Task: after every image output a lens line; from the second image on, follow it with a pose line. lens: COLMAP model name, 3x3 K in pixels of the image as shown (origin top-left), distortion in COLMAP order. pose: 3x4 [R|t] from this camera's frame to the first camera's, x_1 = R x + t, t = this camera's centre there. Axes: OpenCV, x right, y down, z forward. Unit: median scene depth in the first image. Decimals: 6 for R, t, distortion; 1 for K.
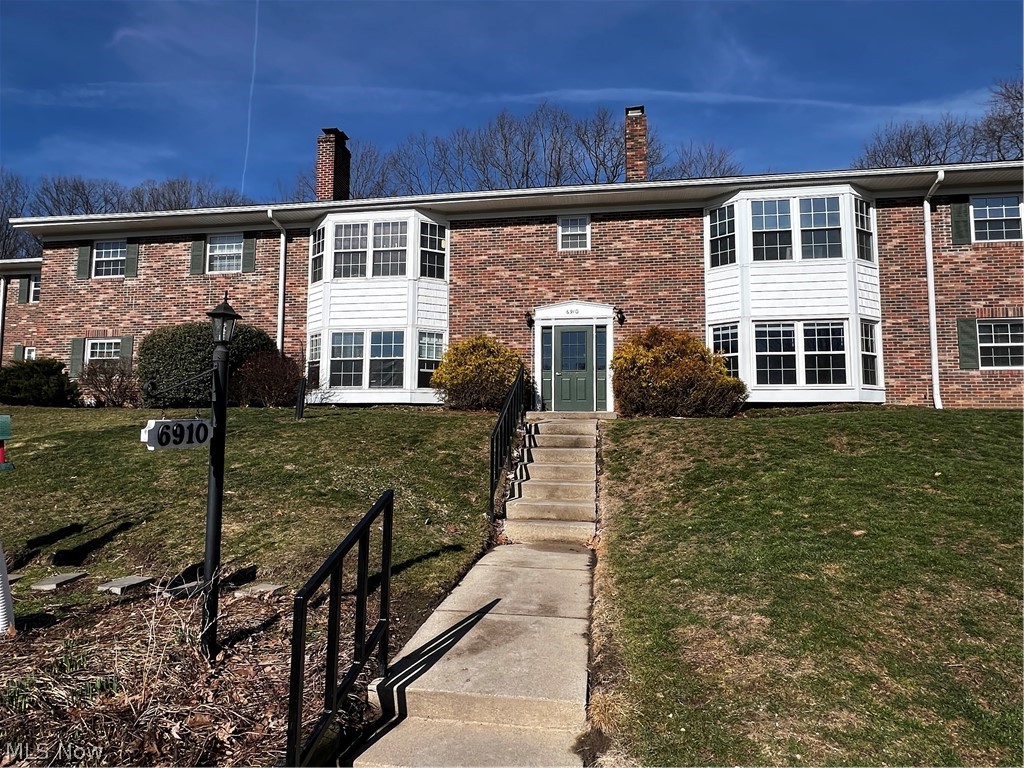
lens RADIAL K [[599.0, 0, 515.0], [0, 599.0, 380.9], [0, 0, 1]] dist [-0.001268, -0.000012]
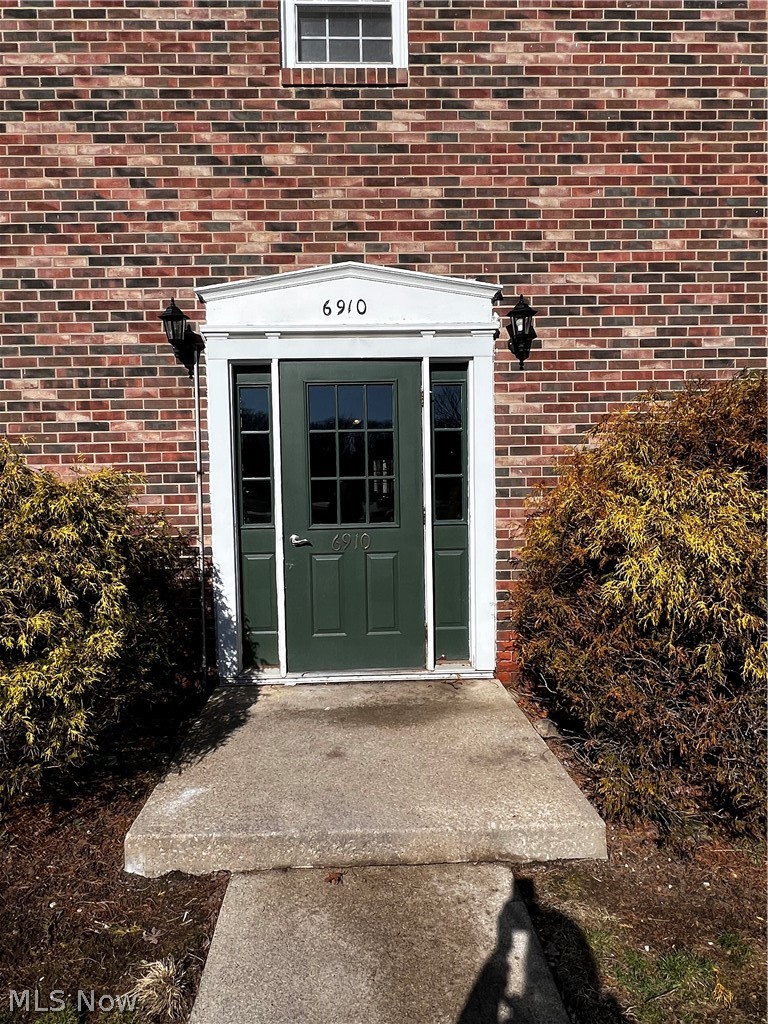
lens RADIAL K [[634.6, 0, 378.5], [0, 634.6, 509.5], [0, 0, 1]] dist [-0.001912, -0.000289]
pose [[0.979956, -0.036887, 0.195768, 0.051466], [0.008734, 0.989718, 0.142766, -0.066049], [-0.199021, -0.138195, 0.970202, 0.706461]]
